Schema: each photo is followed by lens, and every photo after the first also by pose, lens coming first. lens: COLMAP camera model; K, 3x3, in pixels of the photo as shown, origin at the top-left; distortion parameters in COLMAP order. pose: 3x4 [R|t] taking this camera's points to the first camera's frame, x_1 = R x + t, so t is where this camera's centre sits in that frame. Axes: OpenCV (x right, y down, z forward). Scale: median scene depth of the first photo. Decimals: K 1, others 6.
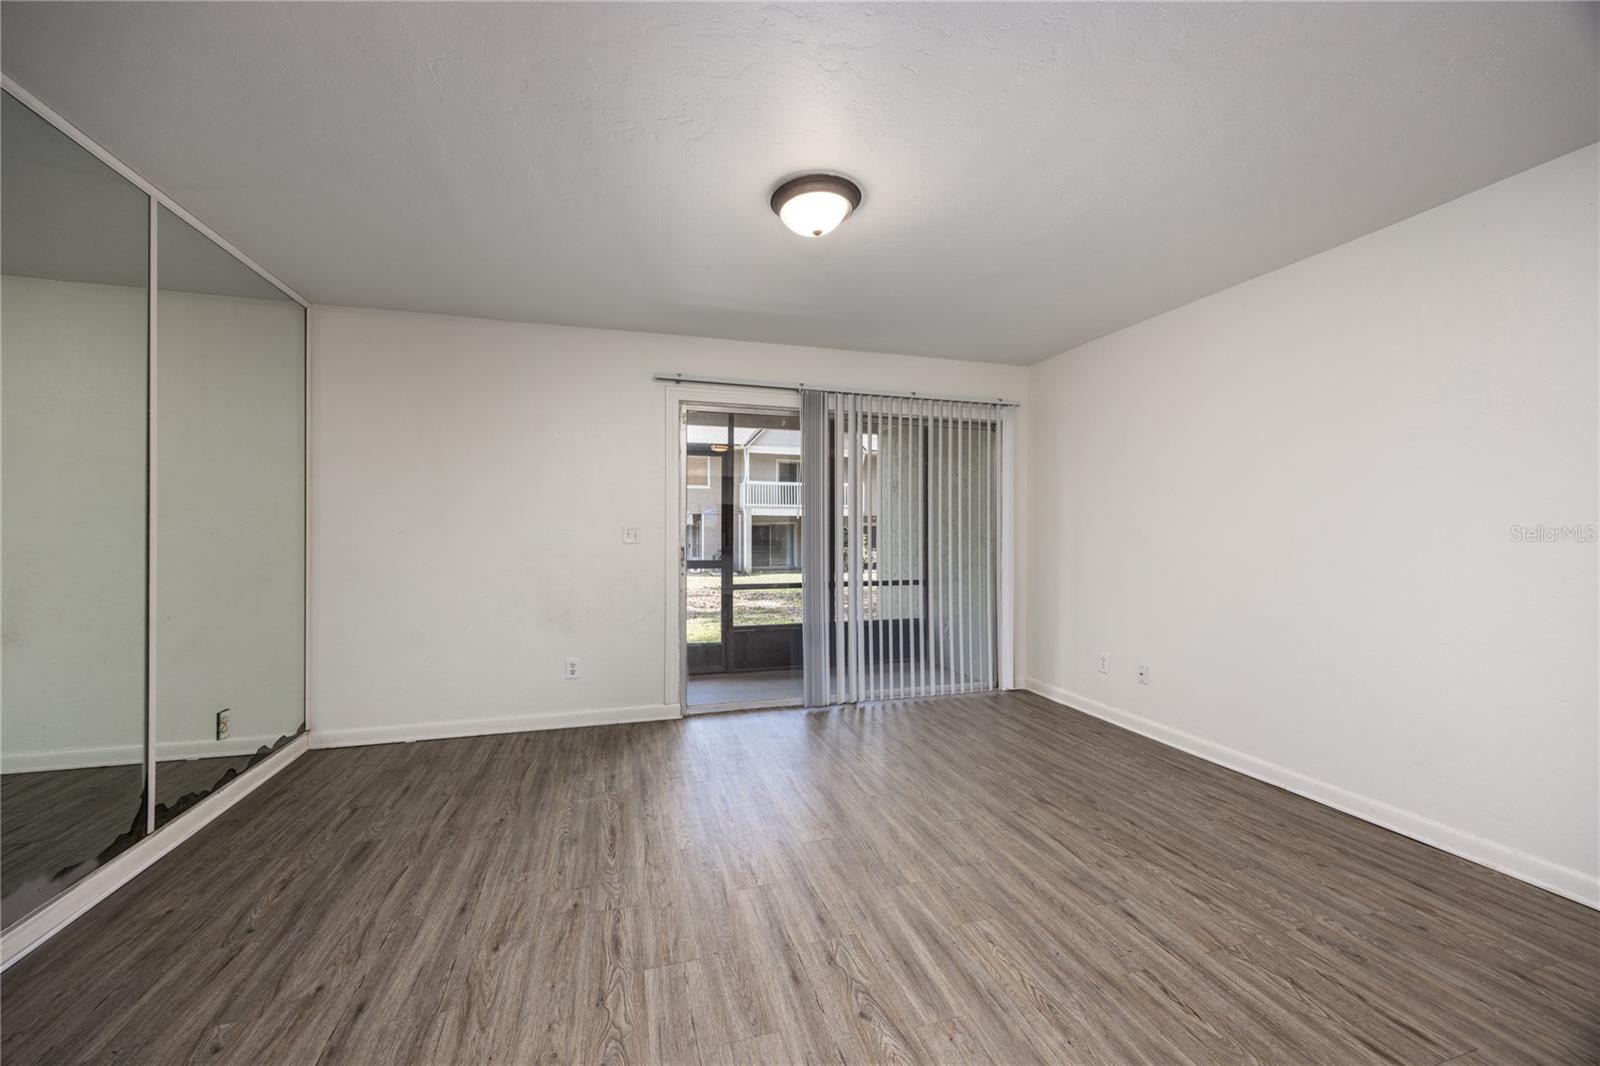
lens RADIAL K [[615.0, 0, 796.7], [0, 615.0, 525.2], [0, 0, 1]] dist [0.000051, -0.000014]
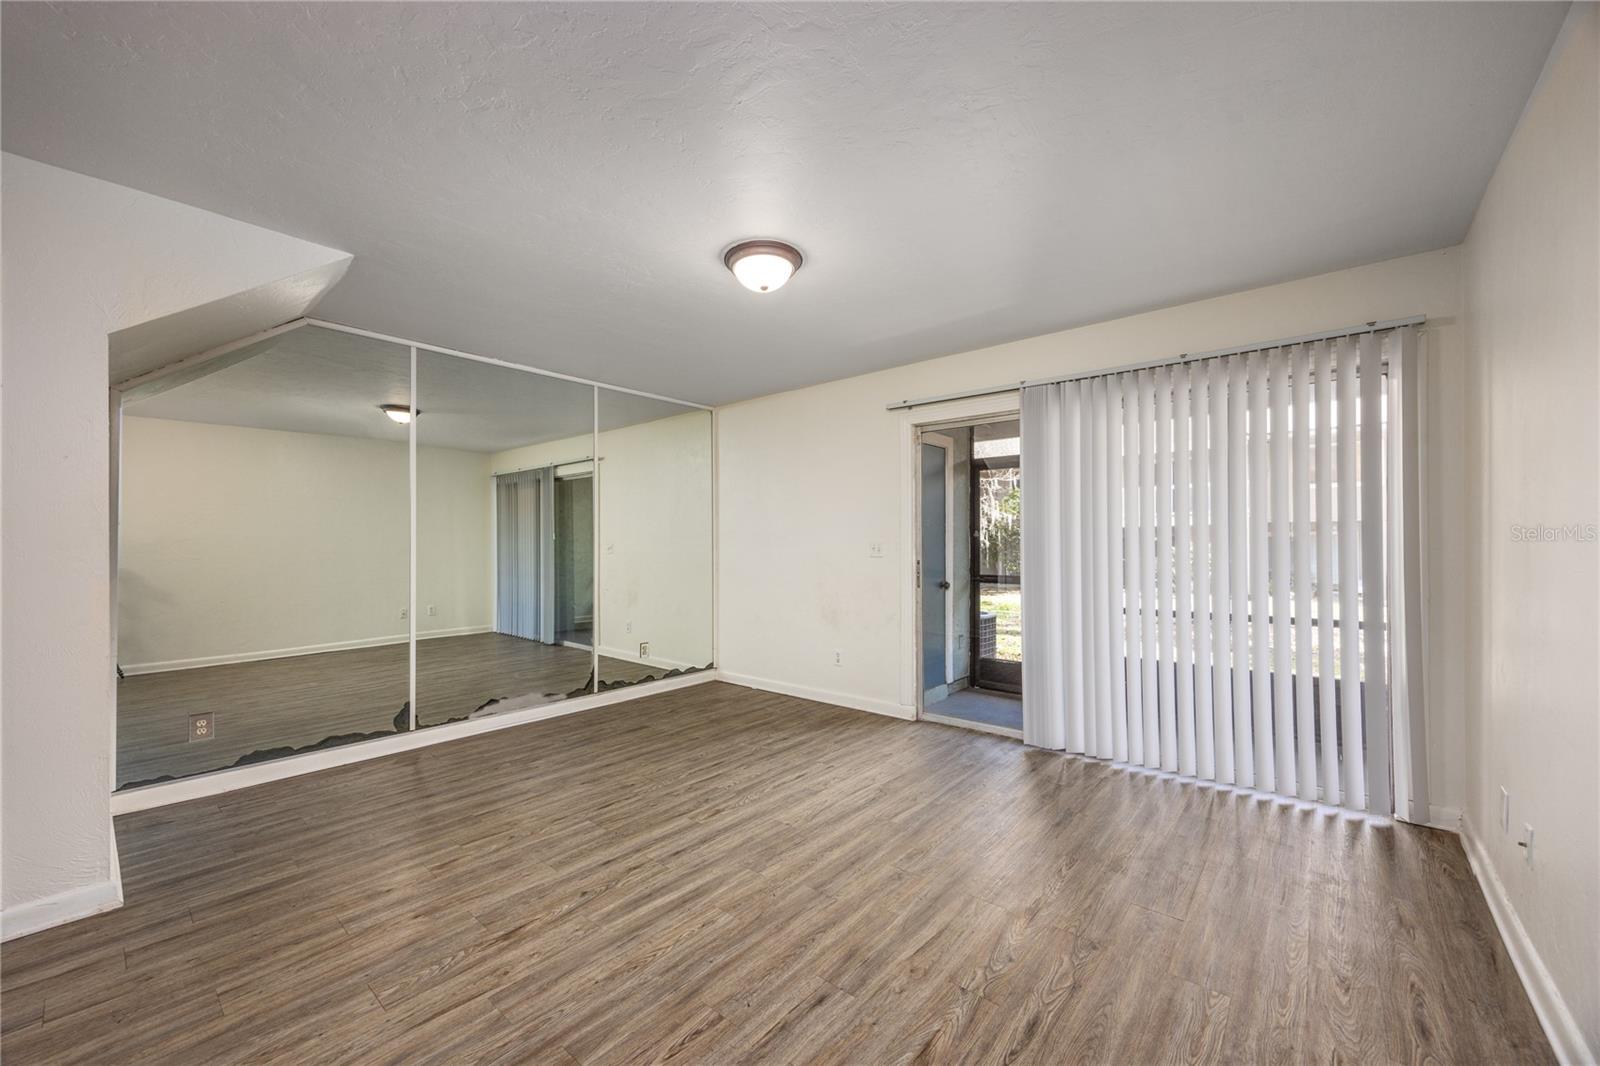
lens RADIAL K [[618.2, 0, 804.0], [0, 618.2, 535.6], [0, 0, 1]] dist [-0.000986, 0.000091]
pose [[0.547246, -0.015173, -0.836834, 1.083682], [0.011883, 0.999876, -0.010358, 0.000036], [0.836888, -0.004276, 0.547358, 0.446663]]
